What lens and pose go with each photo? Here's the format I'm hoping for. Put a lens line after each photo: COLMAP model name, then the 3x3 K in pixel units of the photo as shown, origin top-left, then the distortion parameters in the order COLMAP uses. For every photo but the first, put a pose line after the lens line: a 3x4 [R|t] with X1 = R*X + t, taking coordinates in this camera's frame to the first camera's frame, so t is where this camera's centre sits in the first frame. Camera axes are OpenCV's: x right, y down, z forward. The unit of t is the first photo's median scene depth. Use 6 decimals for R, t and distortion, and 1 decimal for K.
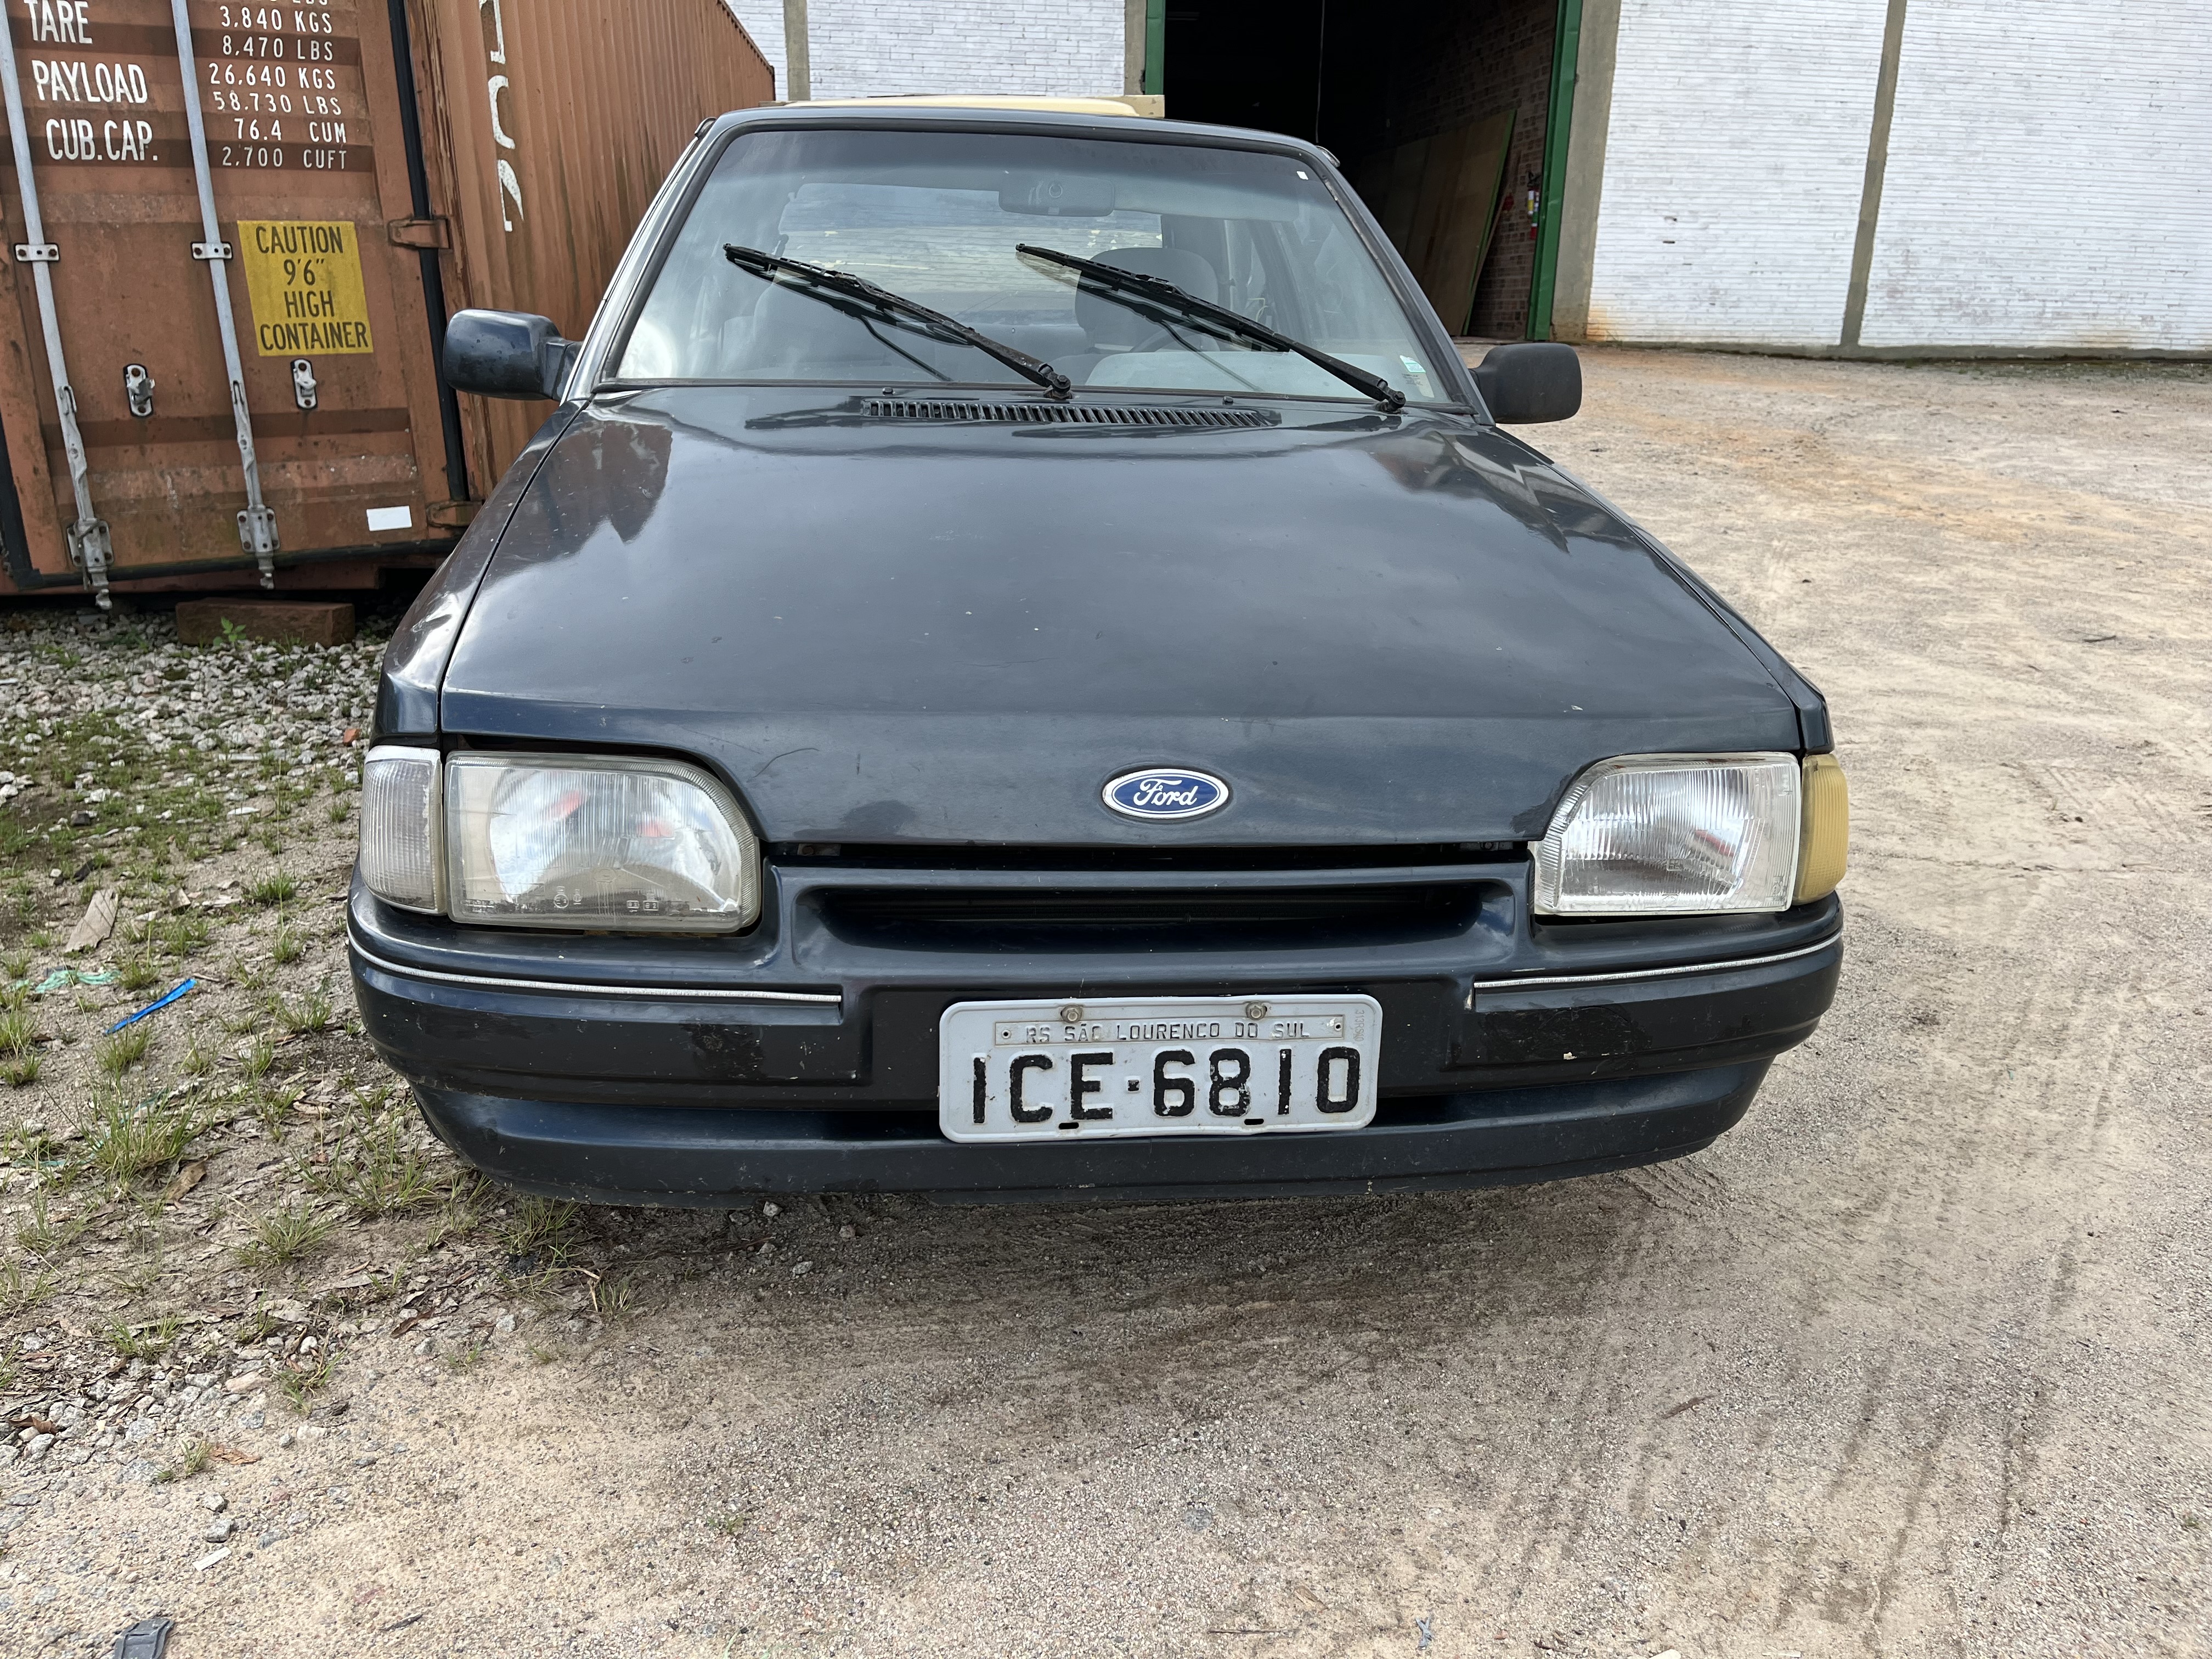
lens RADIAL K [[1688.4, 0, 1078.3], [0, 1688.4, 828.4], [0, 0, 1]] dist [0.045786, -0.070584]
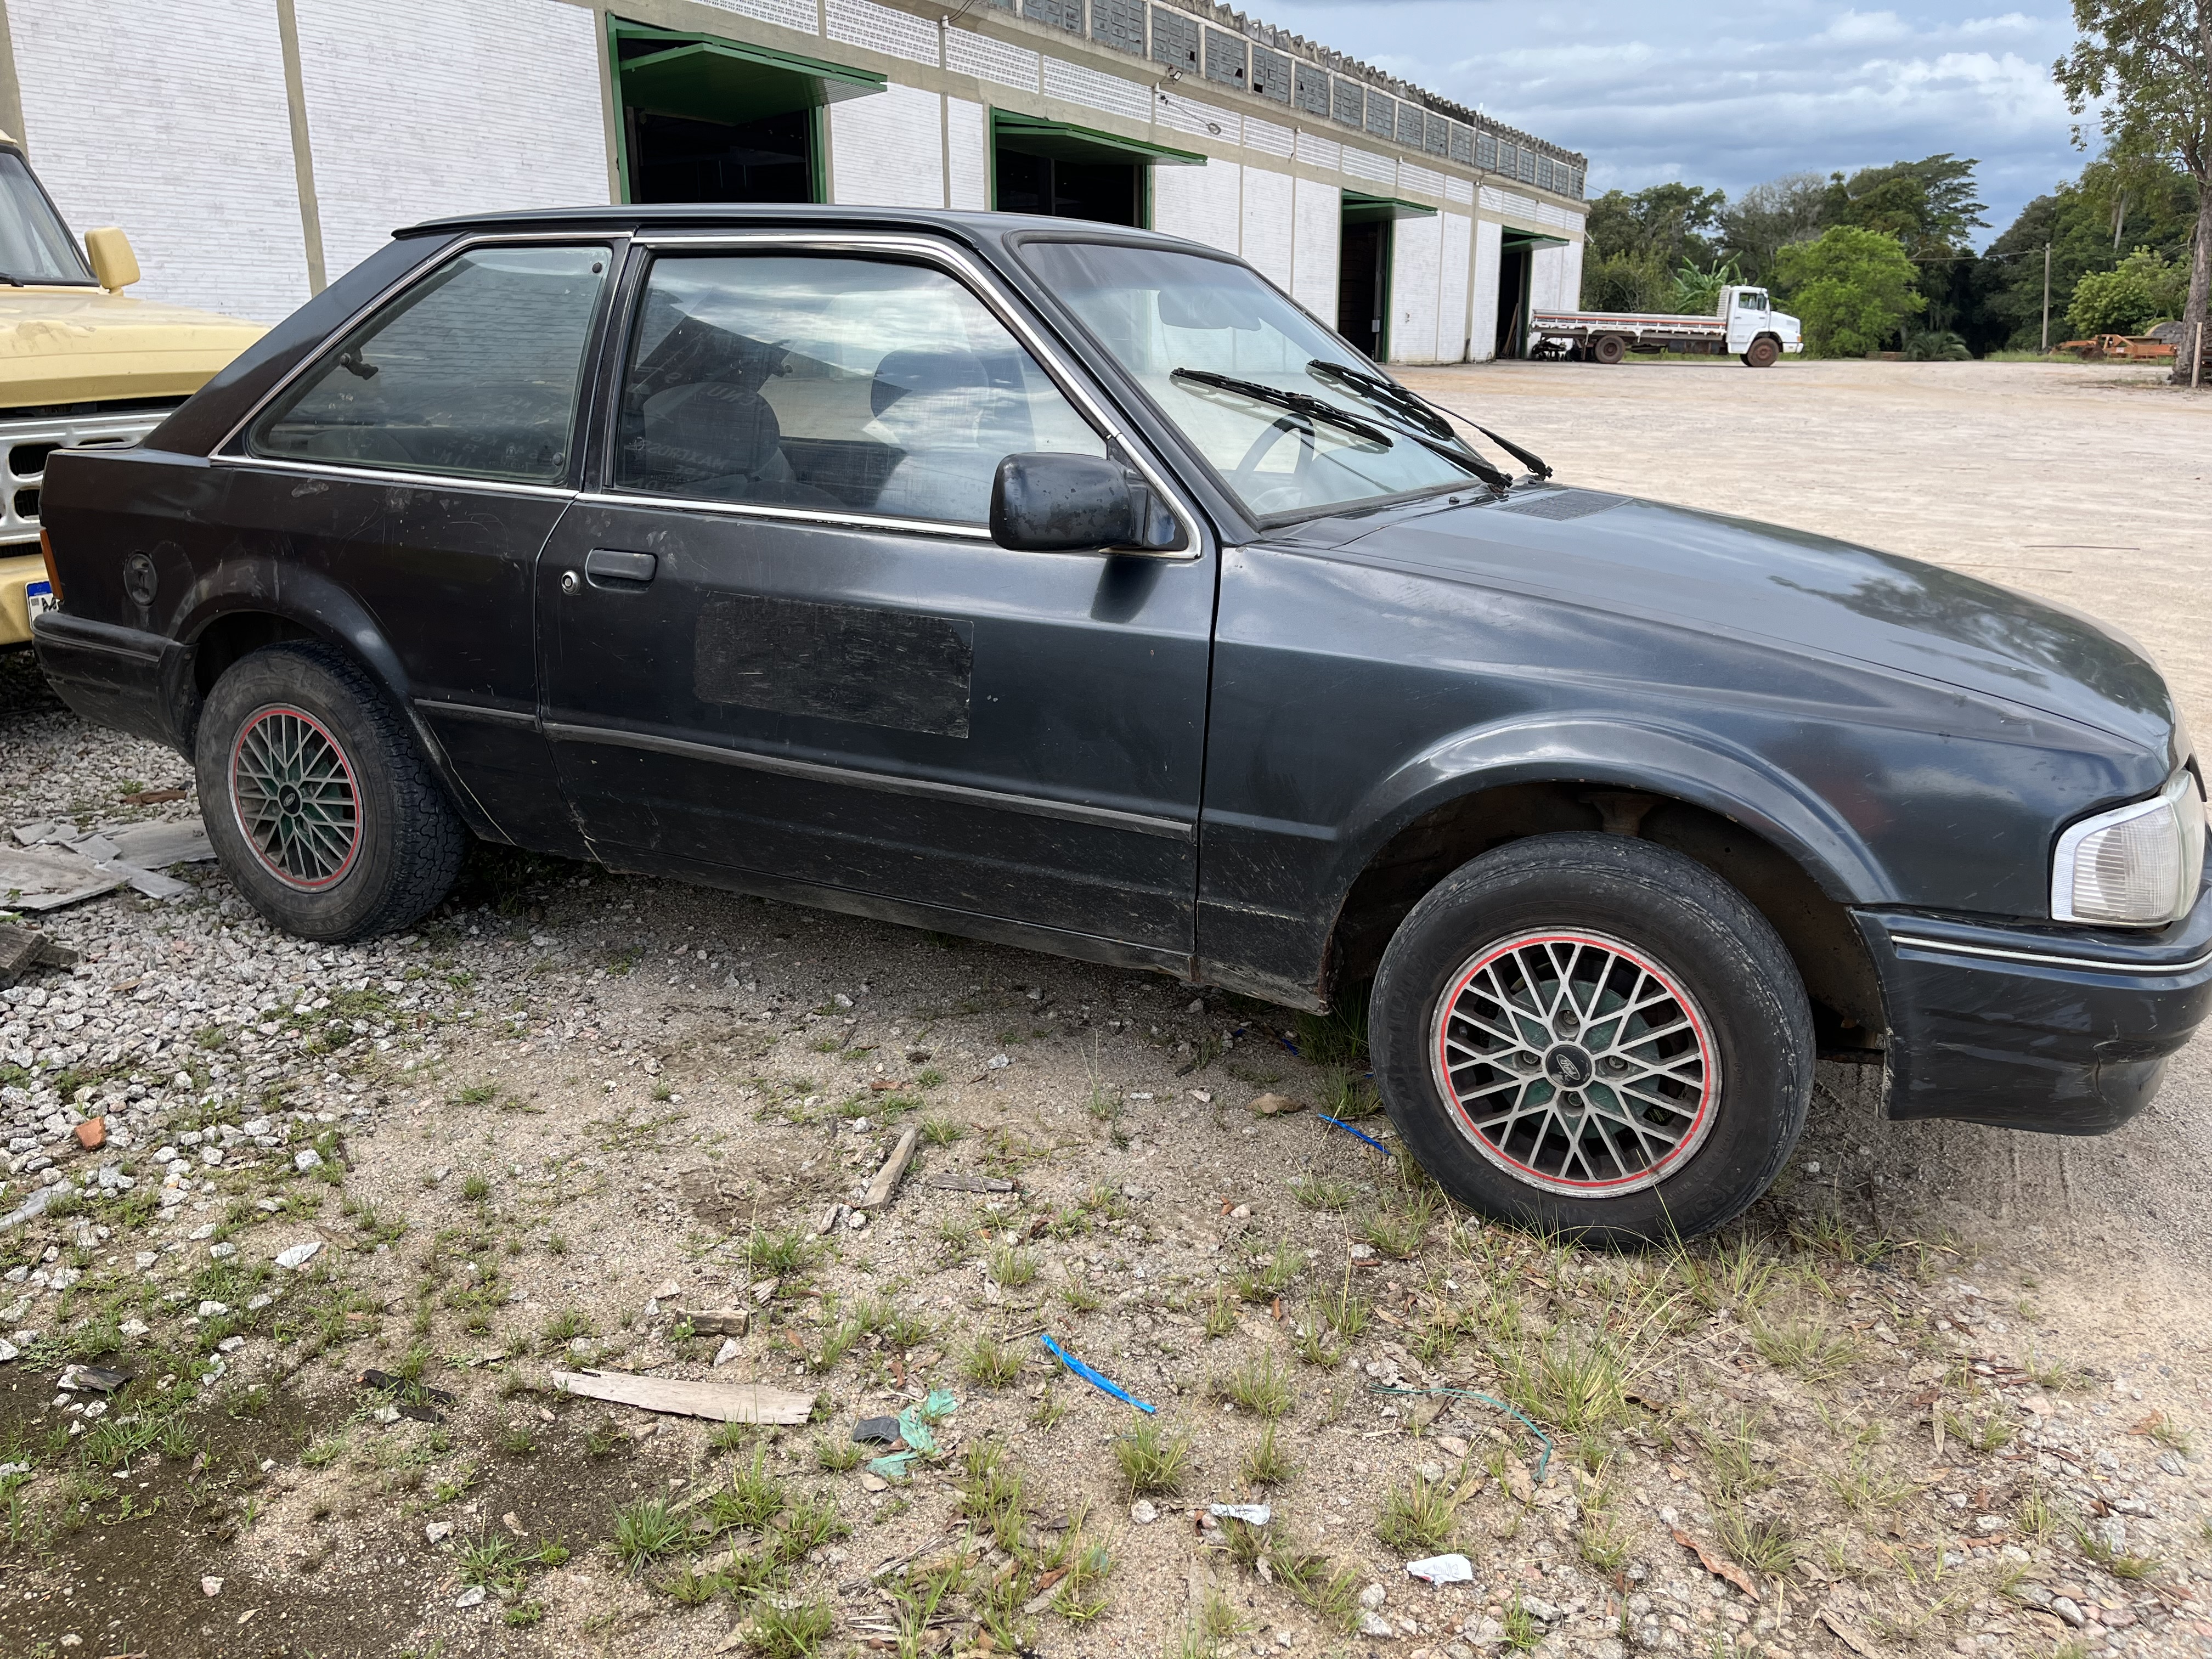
lens RADIAL K [[1688.4, 0, 1078.3], [0, 1688.4, 828.4], [0, 0, 1]] dist [0.045786, -0.070584]
pose [[0.574696, -0.242636, 0.781571, -0.156785], [0.253094, 0.960912, 0.112209, -0.032478], [-0.778247, 0.133325, 0.613642, 0.069789]]
